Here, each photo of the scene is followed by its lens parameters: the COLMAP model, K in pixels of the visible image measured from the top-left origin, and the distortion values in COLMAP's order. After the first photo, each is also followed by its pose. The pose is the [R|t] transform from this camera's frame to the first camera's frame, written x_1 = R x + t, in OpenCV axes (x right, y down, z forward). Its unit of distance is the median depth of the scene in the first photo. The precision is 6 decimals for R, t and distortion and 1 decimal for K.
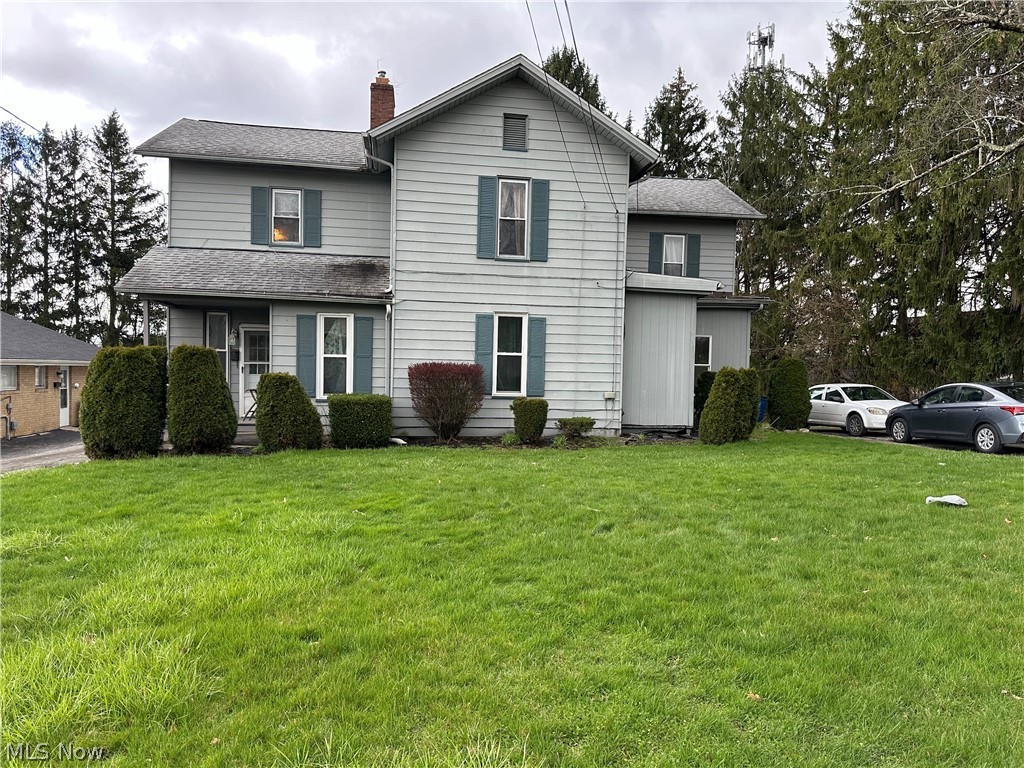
lens RADIAL K [[705.2, 0, 512.0], [0, 705.2, 384.0], [0, 0, 1]] dist [0.160323, -0.301912]
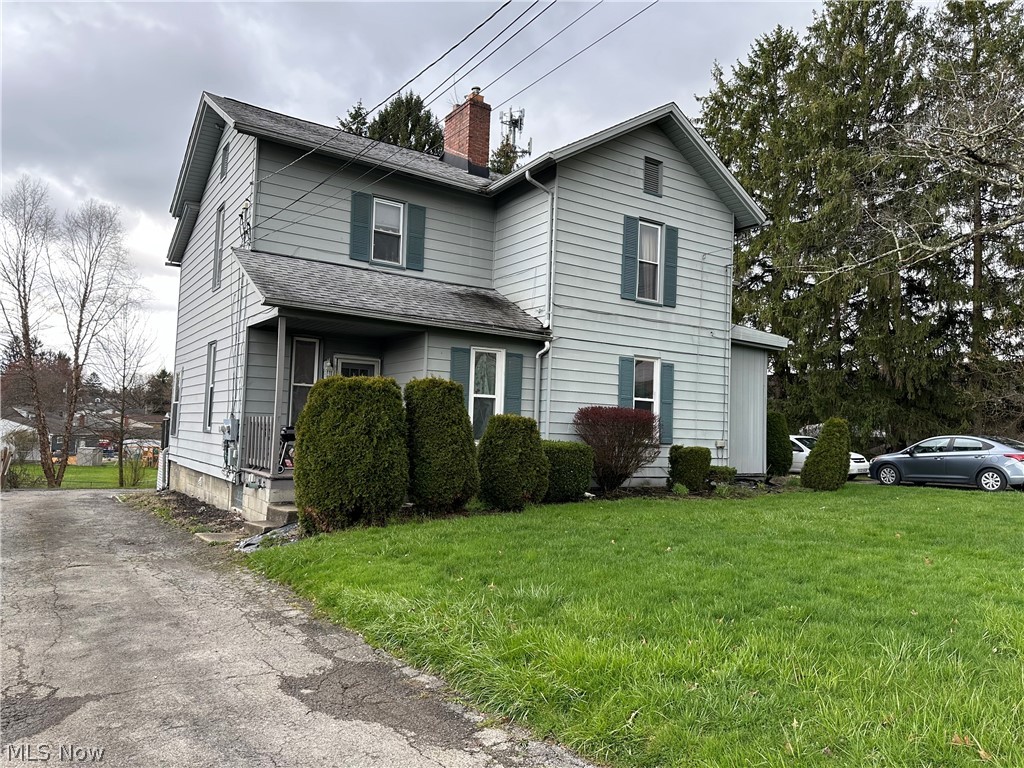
lens RADIAL K [[706.5, 0, 512.0], [0, 706.5, 384.0], [0, 0, 1]] dist [0.102990, -0.125486]
pose [[0.911037, 0.038317, 0.410541, -0.567767], [-0.009450, 0.997351, -0.072117, 0.007492], [-0.412217, 0.061822, 0.908986, 0.198927]]
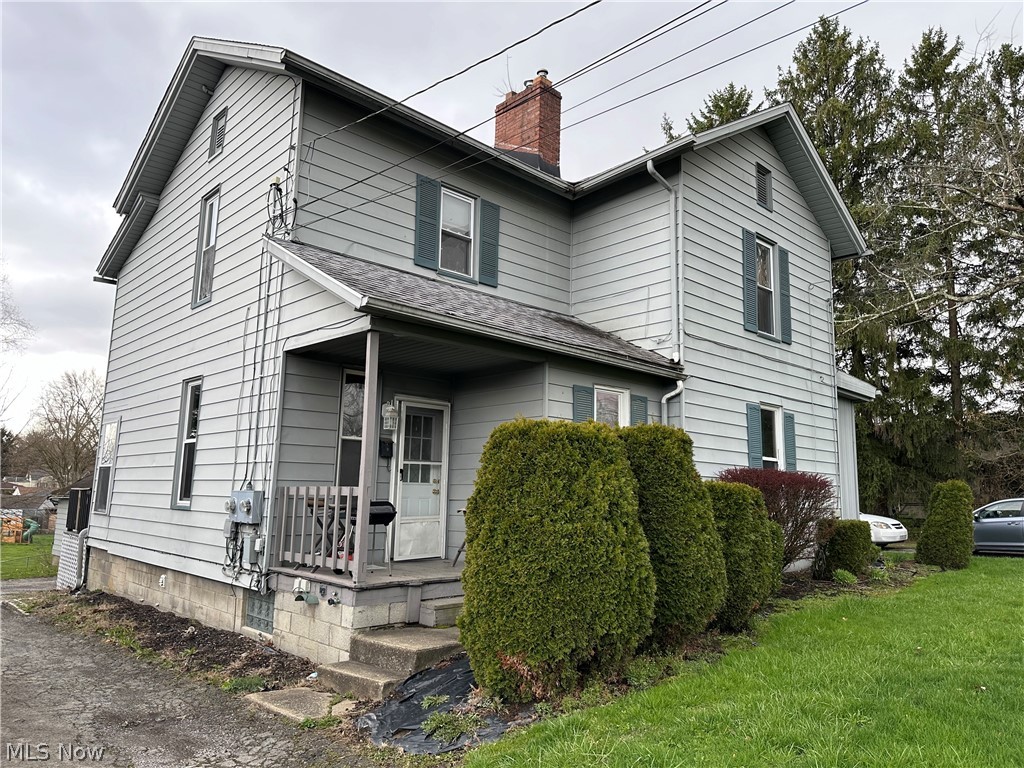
lens RADIAL K [[706.5, 0, 512.0], [0, 706.5, 384.0], [0, 0, 1]] dist [0.102990, -0.125486]
pose [[0.830579, 0.084454, 0.550459, -0.664417], [0.002677, 0.987817, -0.155594, -0.003545], [-0.556894, 0.130706, 0.820235, 0.519615]]
